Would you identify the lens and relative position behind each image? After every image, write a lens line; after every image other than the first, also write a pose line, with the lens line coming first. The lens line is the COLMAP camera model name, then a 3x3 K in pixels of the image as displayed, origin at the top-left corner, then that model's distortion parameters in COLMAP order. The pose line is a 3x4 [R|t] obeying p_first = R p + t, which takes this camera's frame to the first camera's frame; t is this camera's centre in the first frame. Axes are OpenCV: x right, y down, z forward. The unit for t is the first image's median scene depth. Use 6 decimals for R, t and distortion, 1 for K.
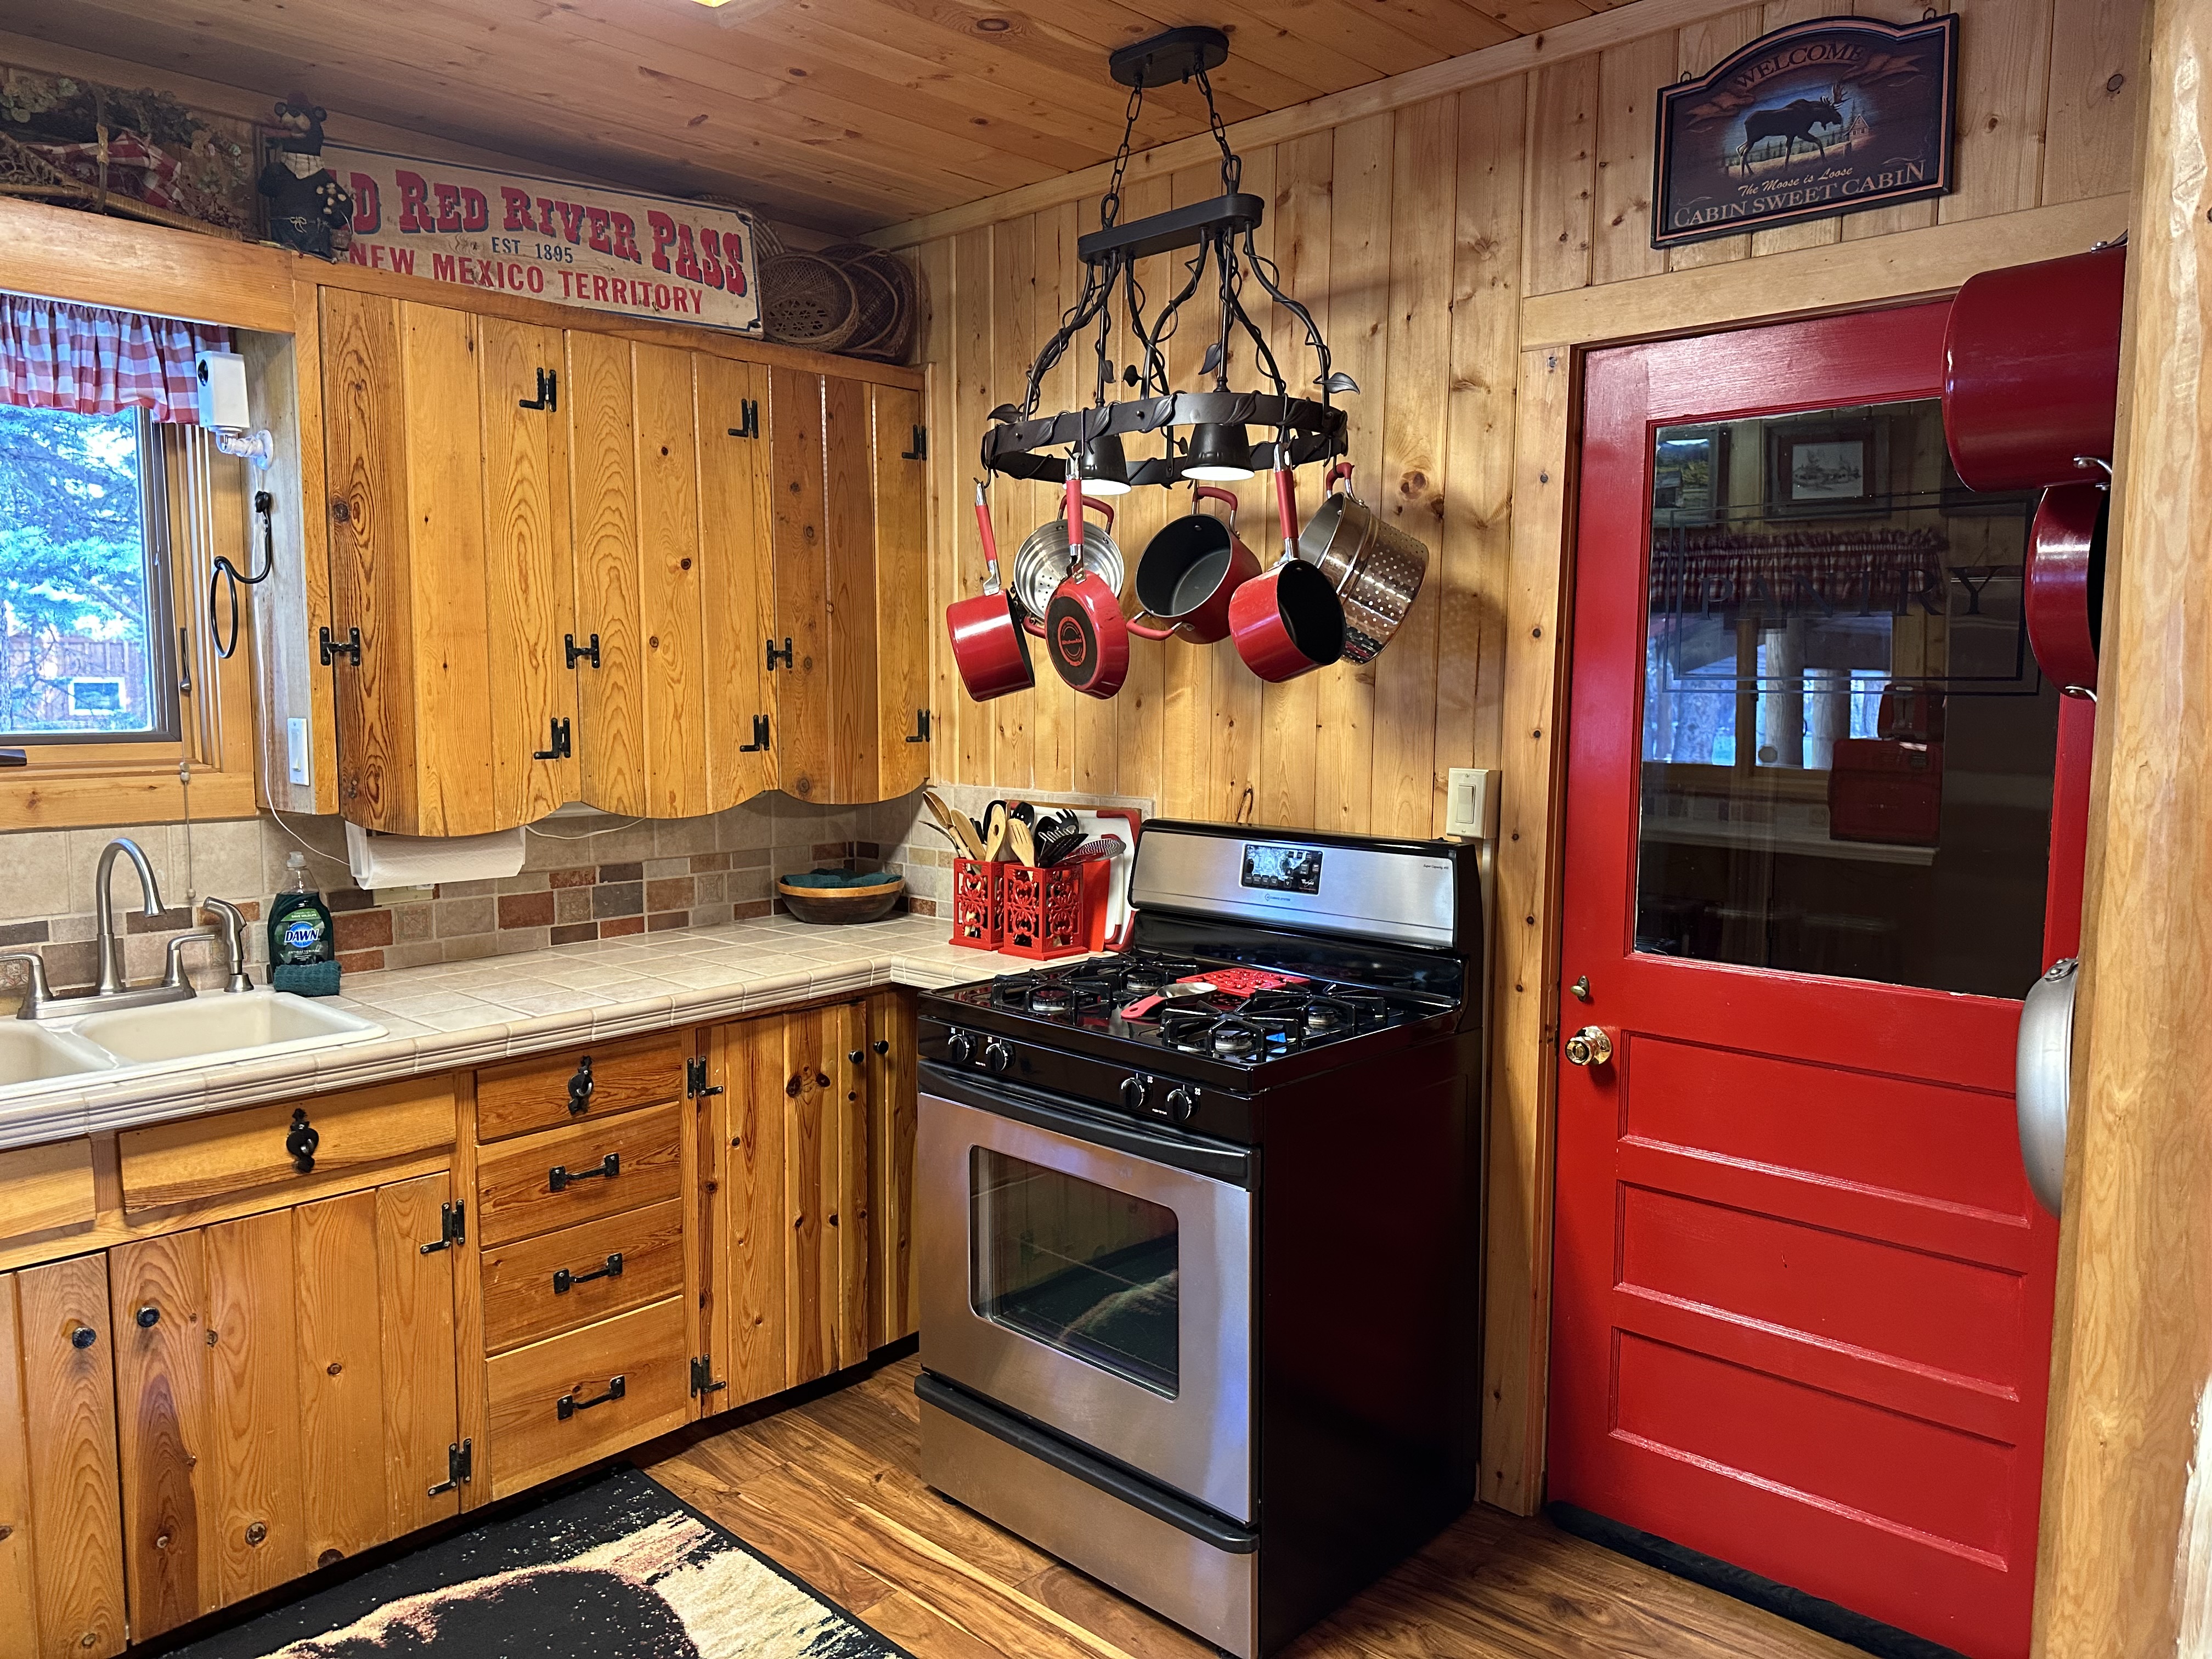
lens RADIAL K [[1569.6, 0, 1104.0], [0, 1569.6, 839.4], [0, 0, 1]] dist [0.040654, -0.044559]
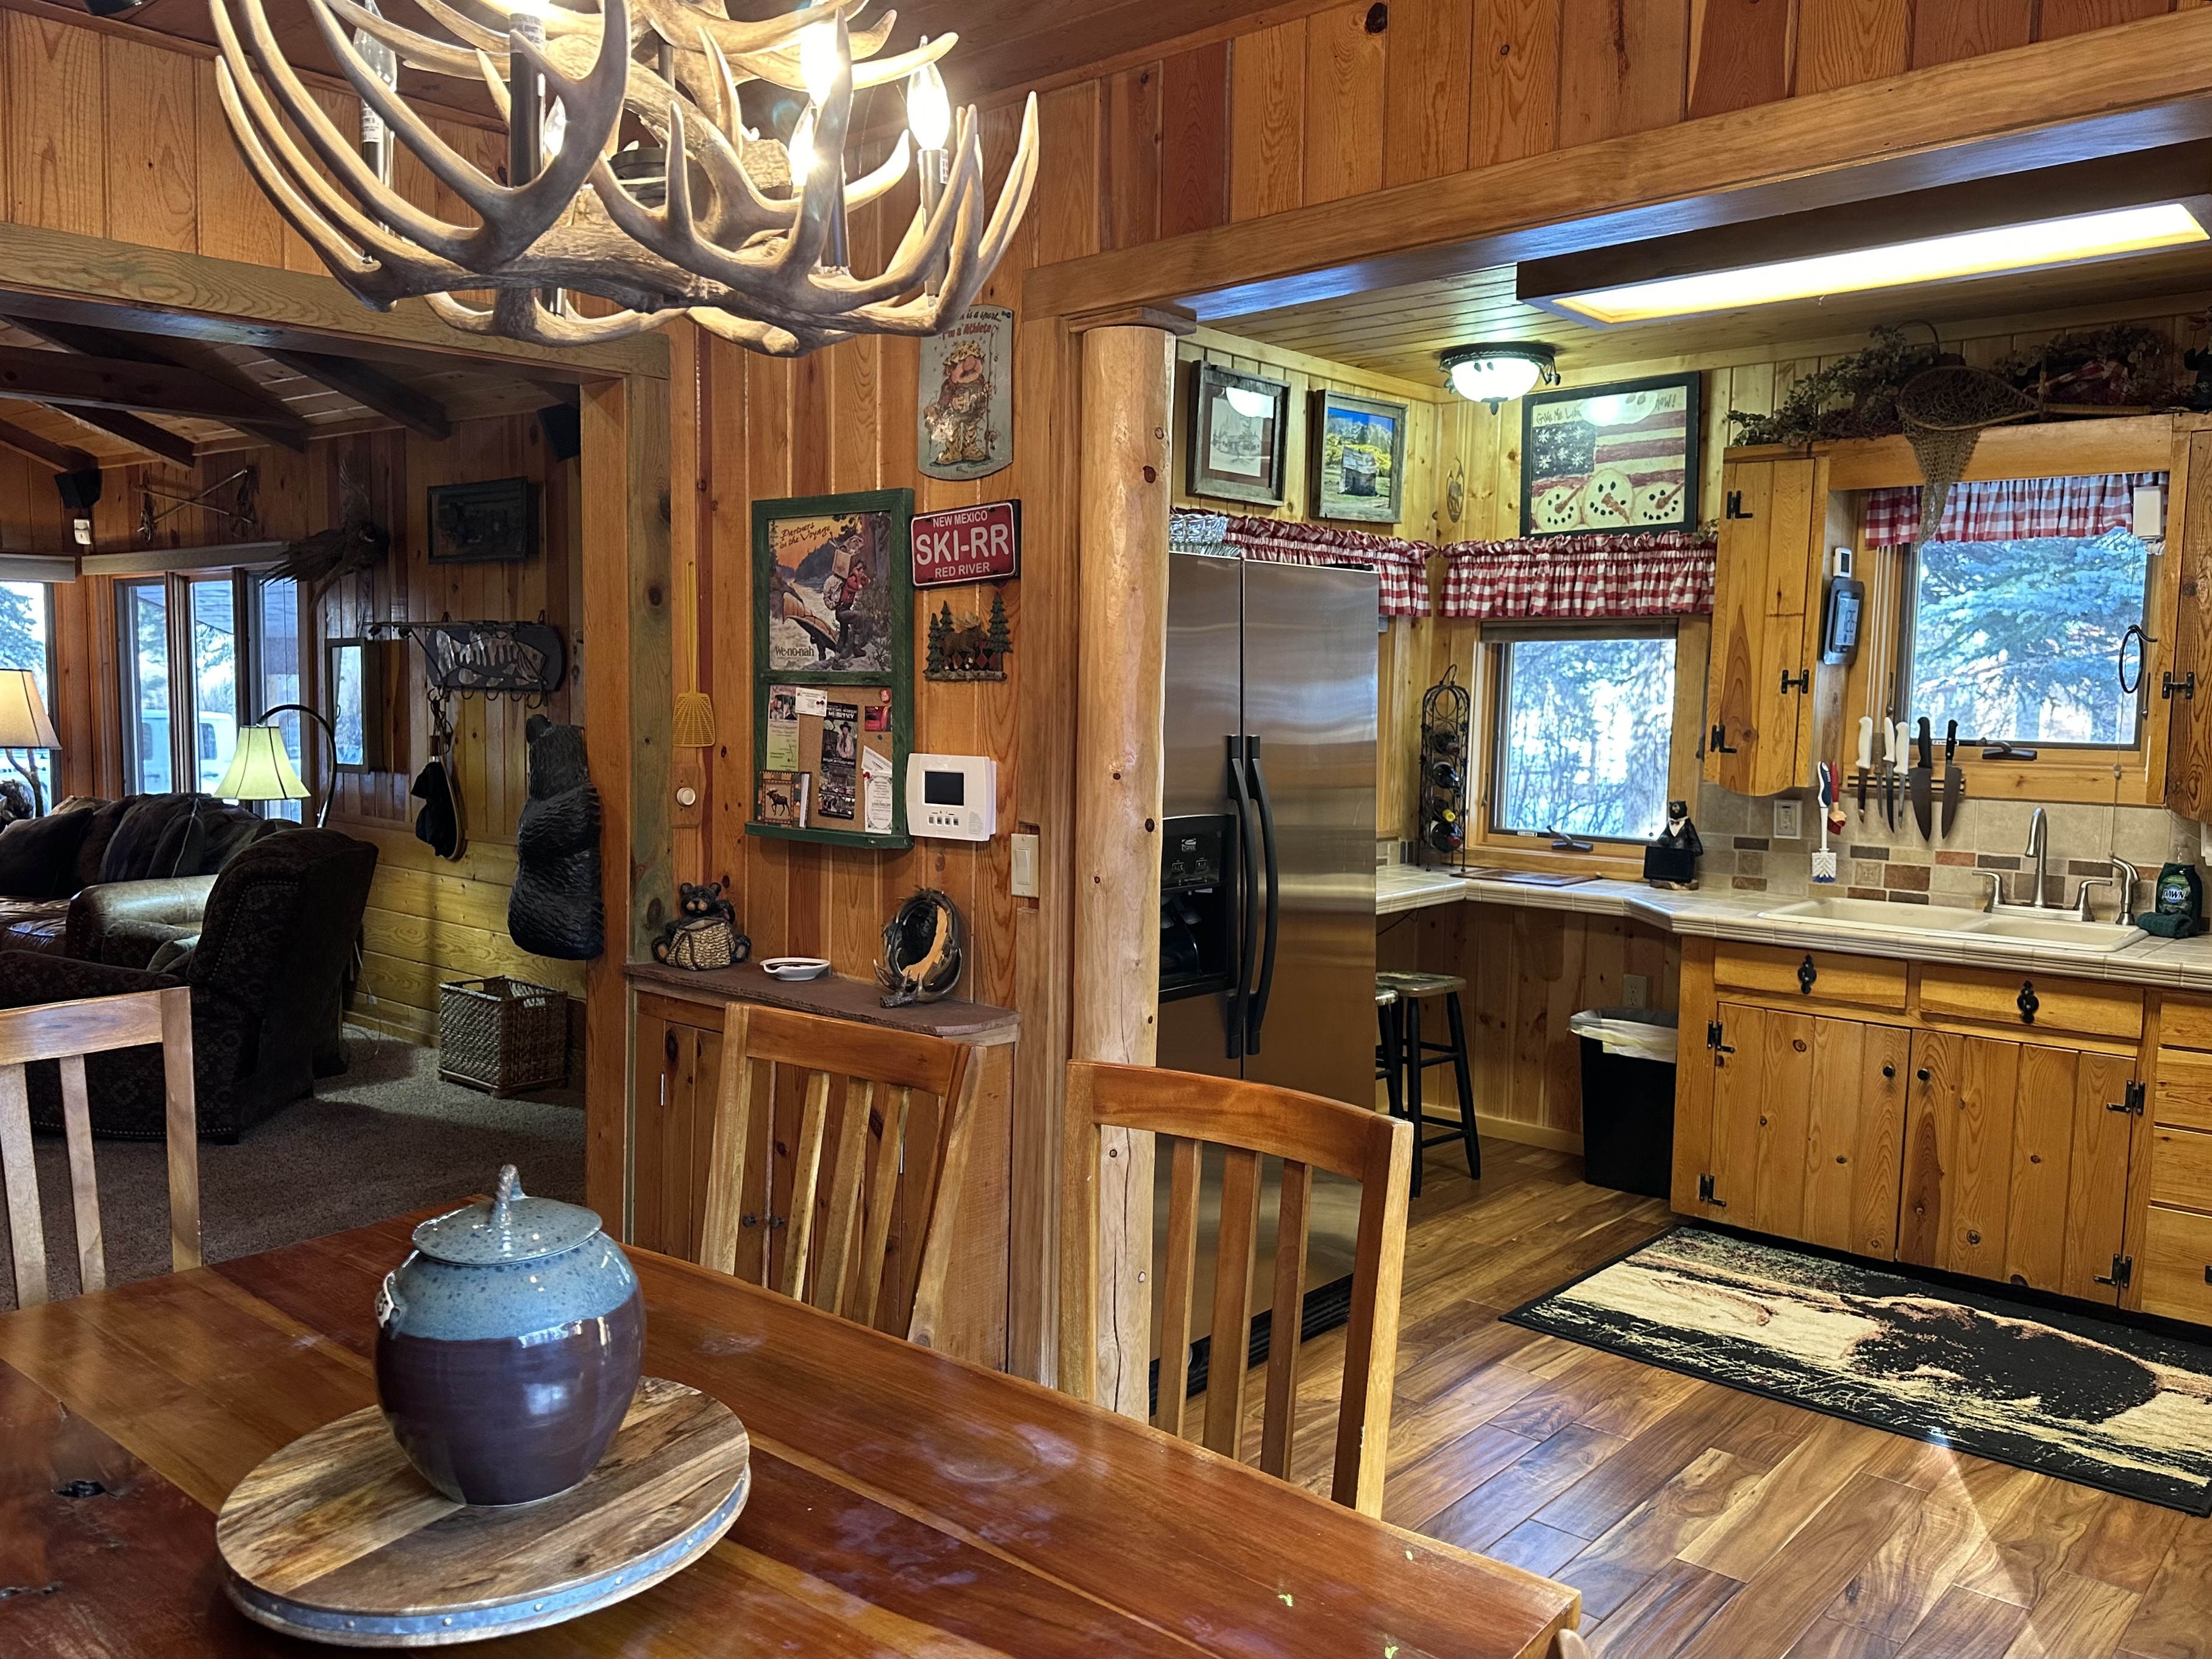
lens RADIAL K [[1702.8, 0, 1099.3], [0, 1702.8, 851.4], [0, 0, 1]] dist [0.102033, -0.108566]
pose [[0.038095, 0.097354, -0.994520, 0.964704], [-0.116658, 0.988871, 0.092333, -0.006987], [0.992441, 0.112502, 0.049028, -0.008807]]
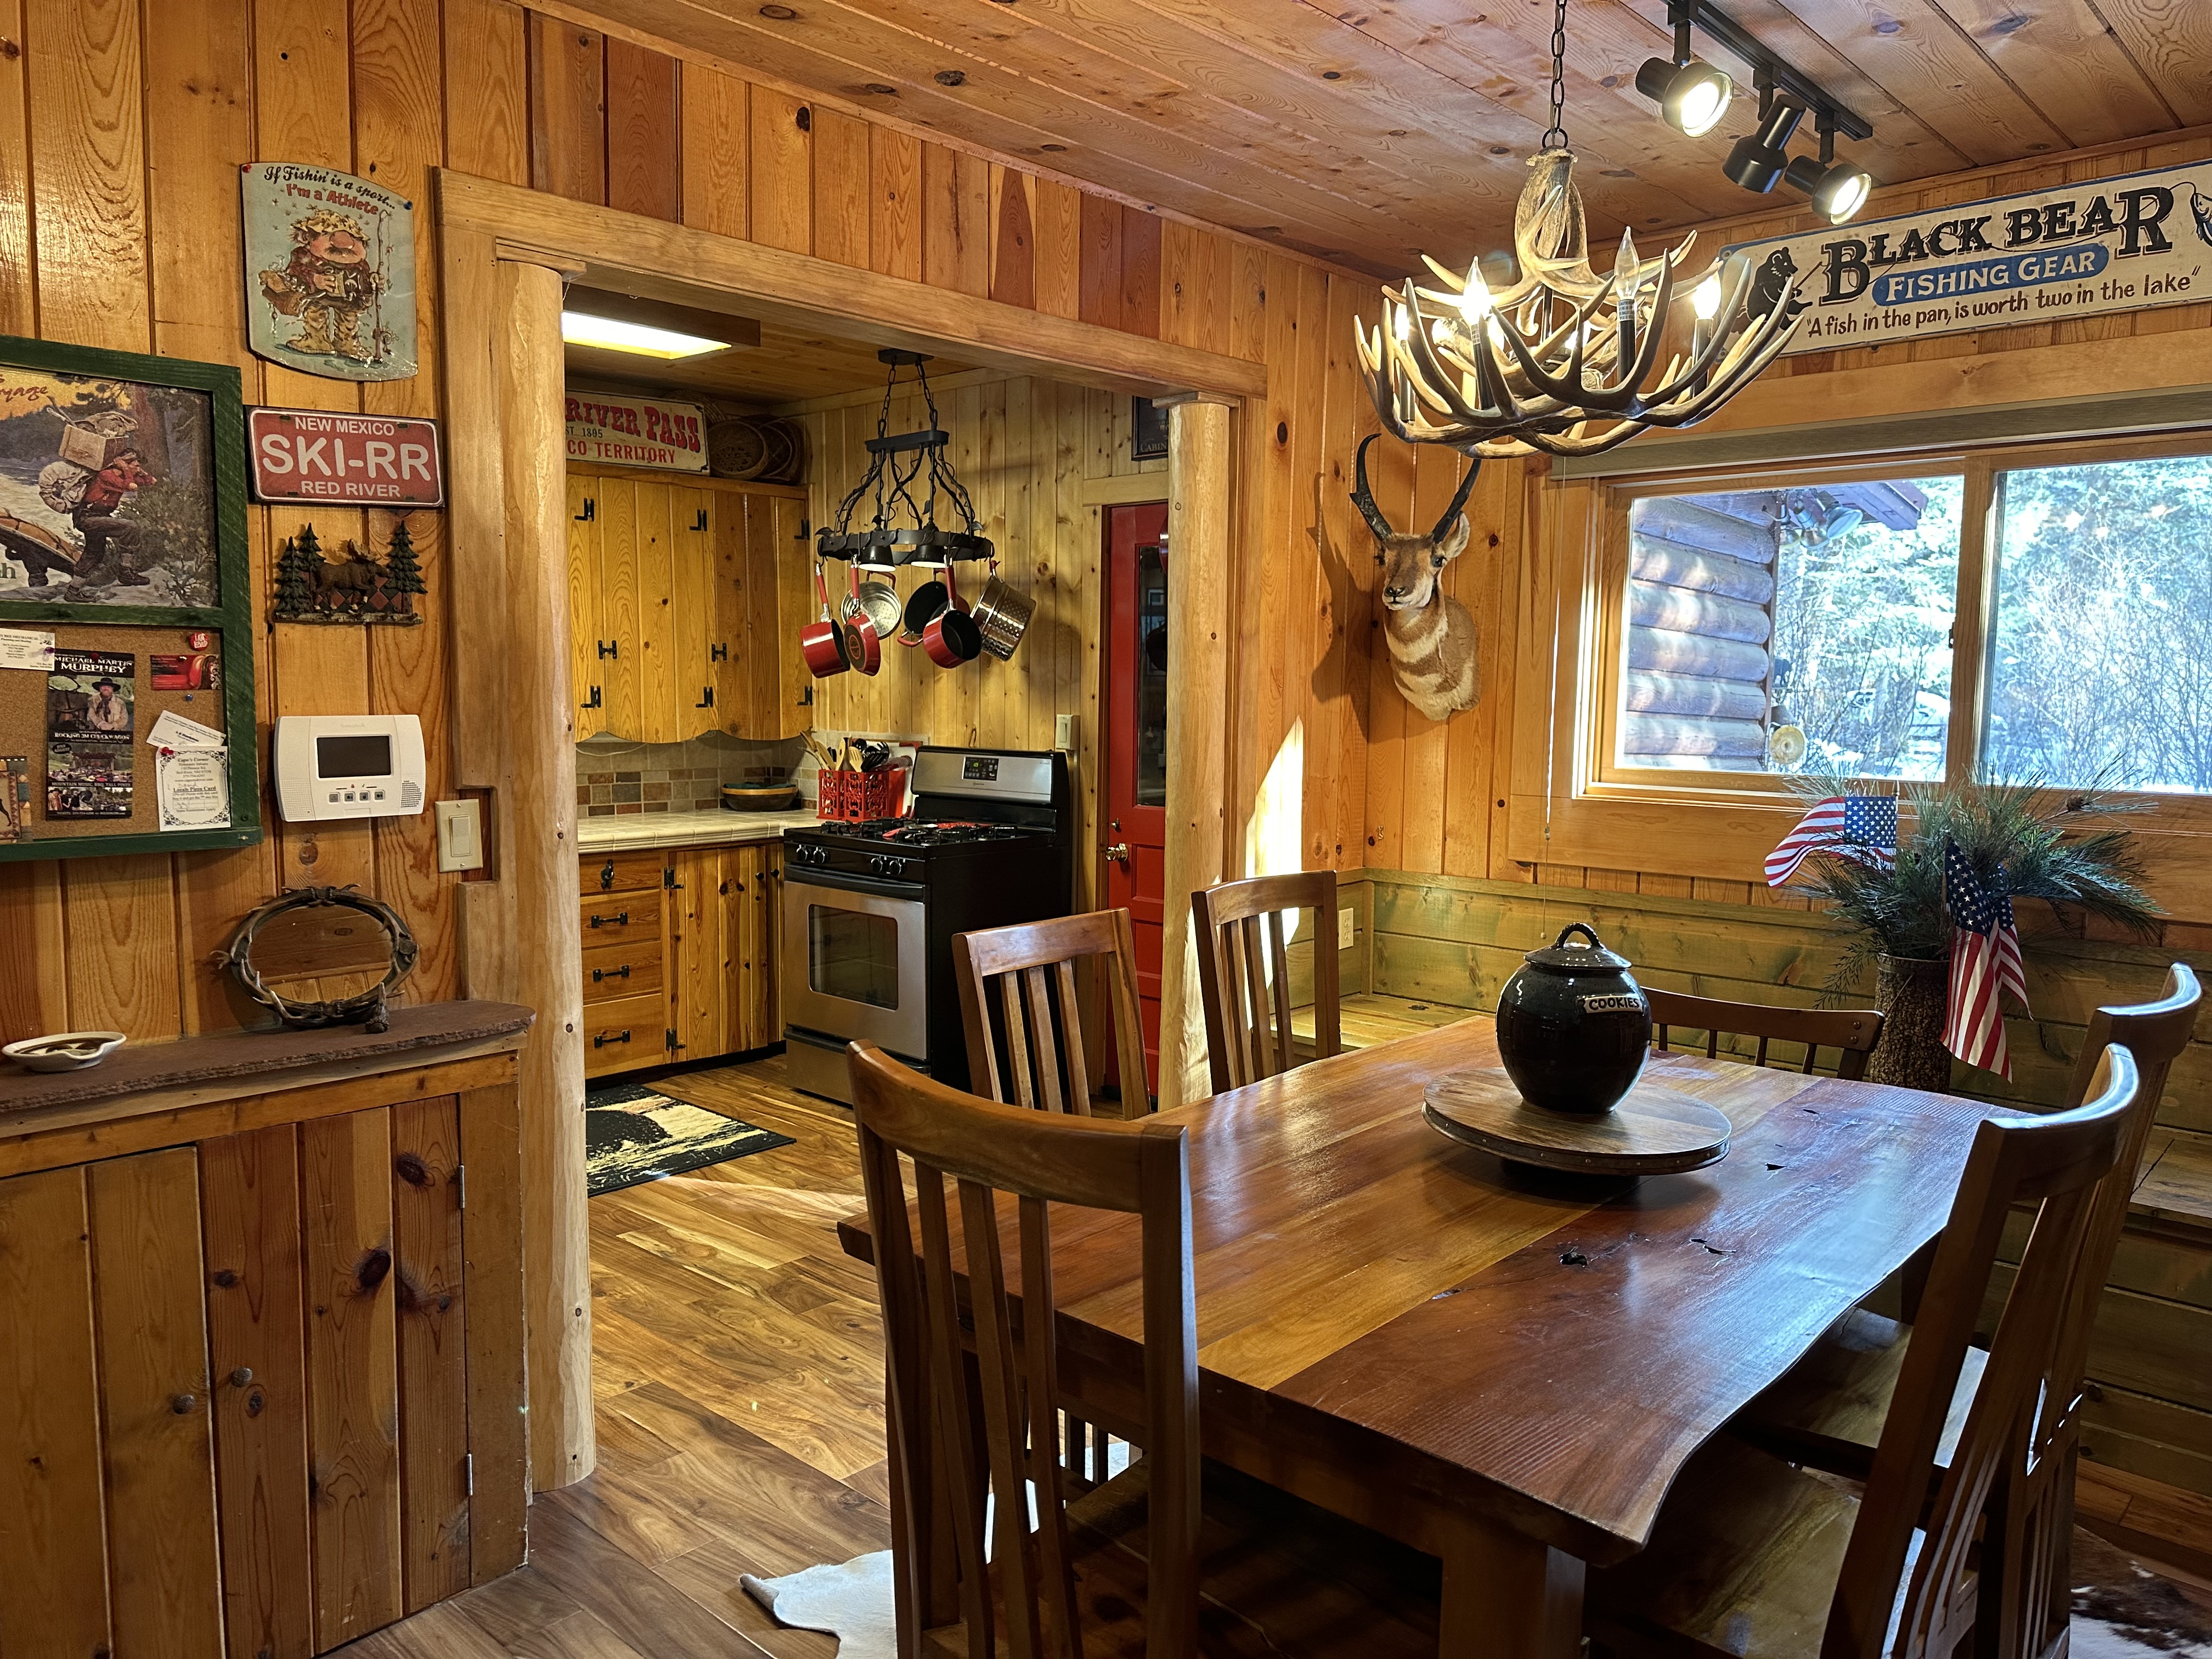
lens RADIAL K [[1552.0, 0, 1153.5], [0, 1552.0, 856.0], [0, 0, 1]] dist [0.051796, -0.059348]
pose [[0.999560, 0.005991, 0.029058, 0.268182], [-0.006234, 0.999946, 0.008262, 0.107877], [-0.029007, -0.008439, 0.999544, -0.886777]]
